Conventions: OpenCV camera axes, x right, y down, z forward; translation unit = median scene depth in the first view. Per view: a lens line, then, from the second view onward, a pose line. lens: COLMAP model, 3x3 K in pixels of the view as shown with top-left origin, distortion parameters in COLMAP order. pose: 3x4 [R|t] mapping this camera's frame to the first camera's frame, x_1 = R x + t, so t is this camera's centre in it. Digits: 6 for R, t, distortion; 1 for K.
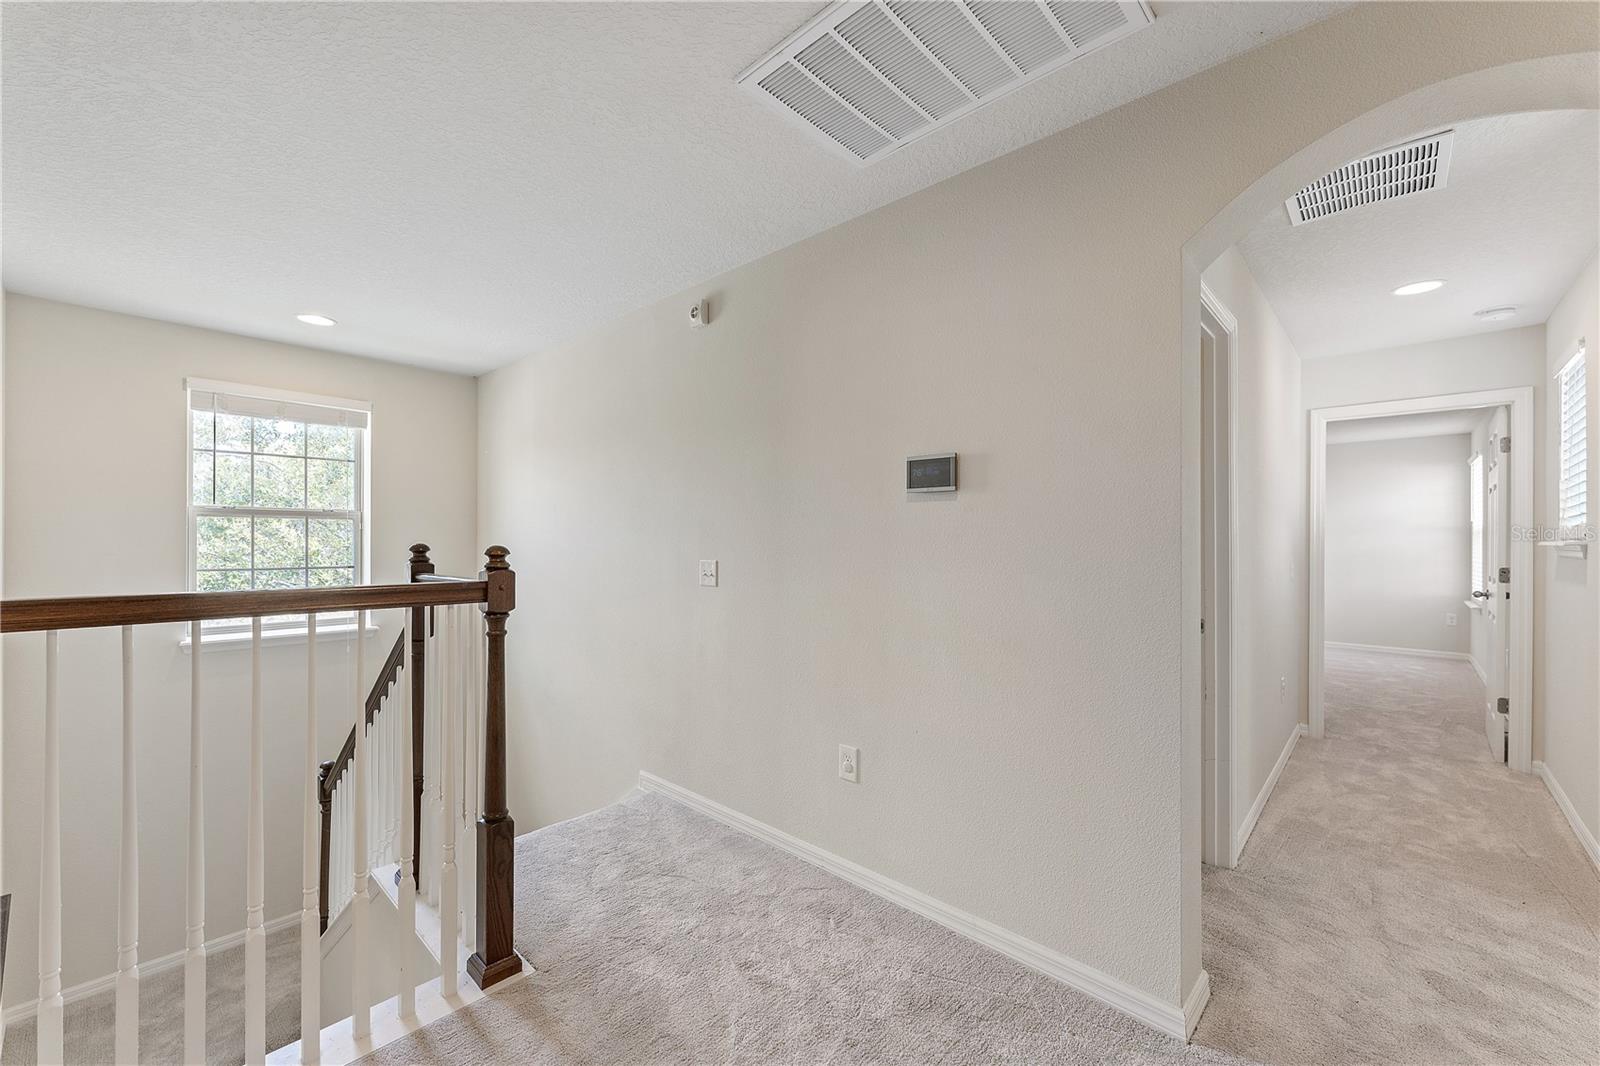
lens RADIAL K [[639.8, 0, 792.5], [0, 639.8, 536.6], [0, 0, 1]] dist [-0.001680, -0.000171]
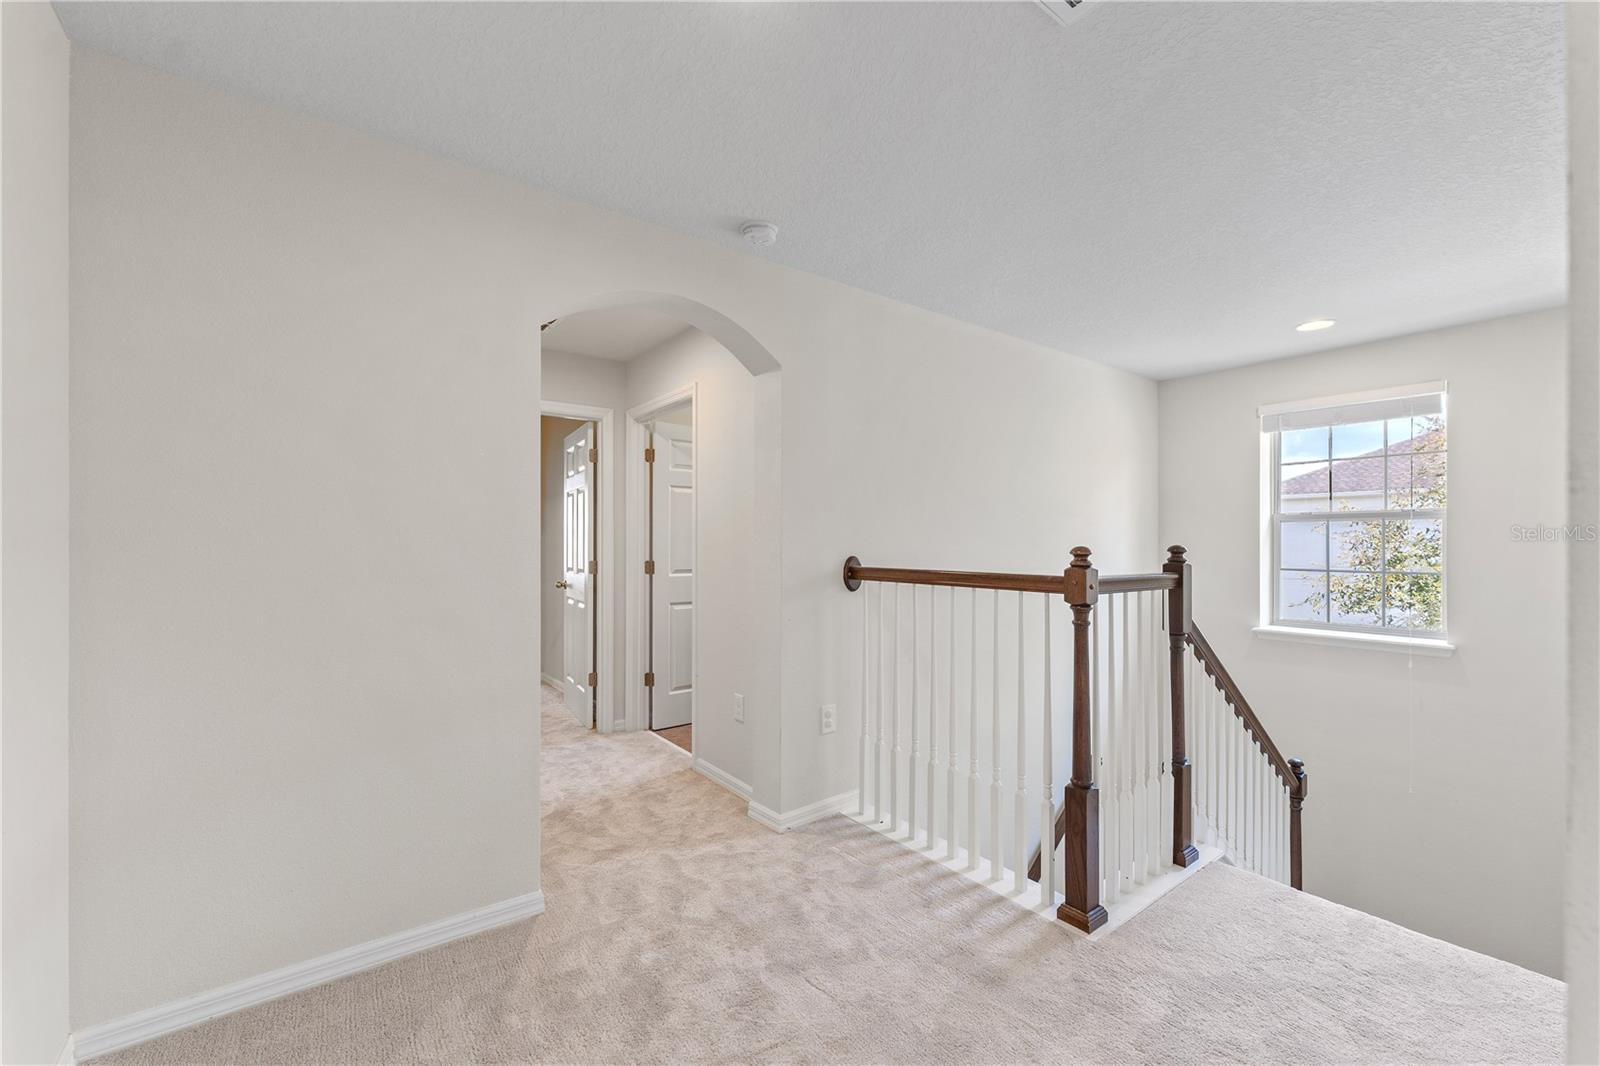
lens RADIAL K [[646.7, 0, 800.9], [0, 646.7, 528.6], [0, 0, 1]] dist [-0.000118, 0.000001]
pose [[-0.151167, -0.025014, -0.988192, 0.756382], [0.005927, 0.999639, -0.026210, 0.009584], [0.988491, -0.009819, -0.150964, 0.673895]]
